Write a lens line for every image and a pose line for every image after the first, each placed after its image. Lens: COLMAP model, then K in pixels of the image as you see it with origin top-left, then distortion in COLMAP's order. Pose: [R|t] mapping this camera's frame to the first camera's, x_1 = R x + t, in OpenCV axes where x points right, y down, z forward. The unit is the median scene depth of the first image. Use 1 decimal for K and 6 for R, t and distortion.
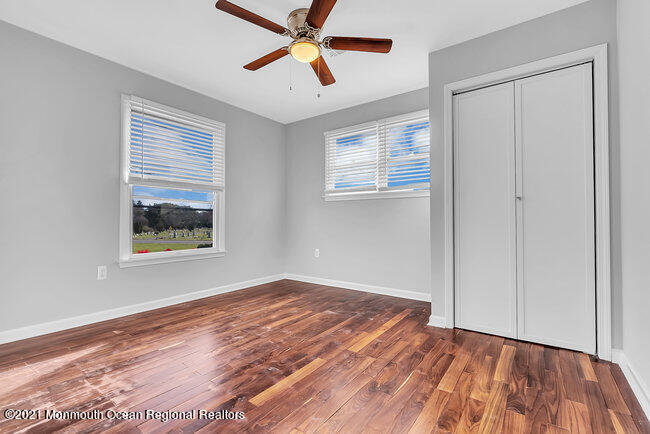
lens RADIAL K [[295.1, 0, 325.0], [0, 295.1, 217.0], [0, 0, 1]] dist [-0.003889, 0.000185]
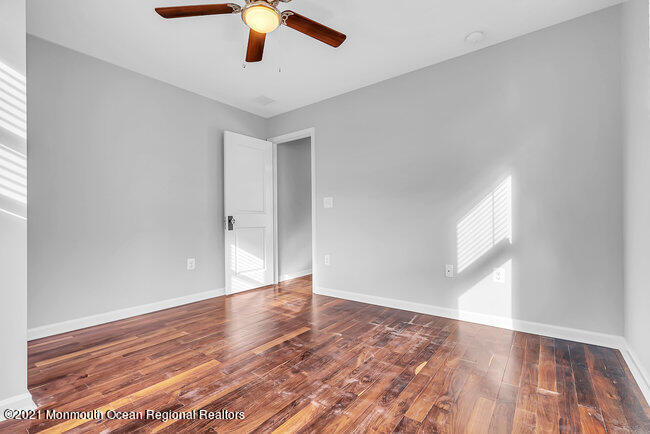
lens RADIAL K [[295.1, 0, 325.0], [0, 295.1, 217.0], [0, 0, 1]] dist [-0.003889, 0.000185]
pose [[-0.999756, 0.009925, 0.019718, -0.265706], [0.009520, 0.999744, -0.020520, 0.017848], [-0.019917, -0.020327, -0.999595, 1.881324]]
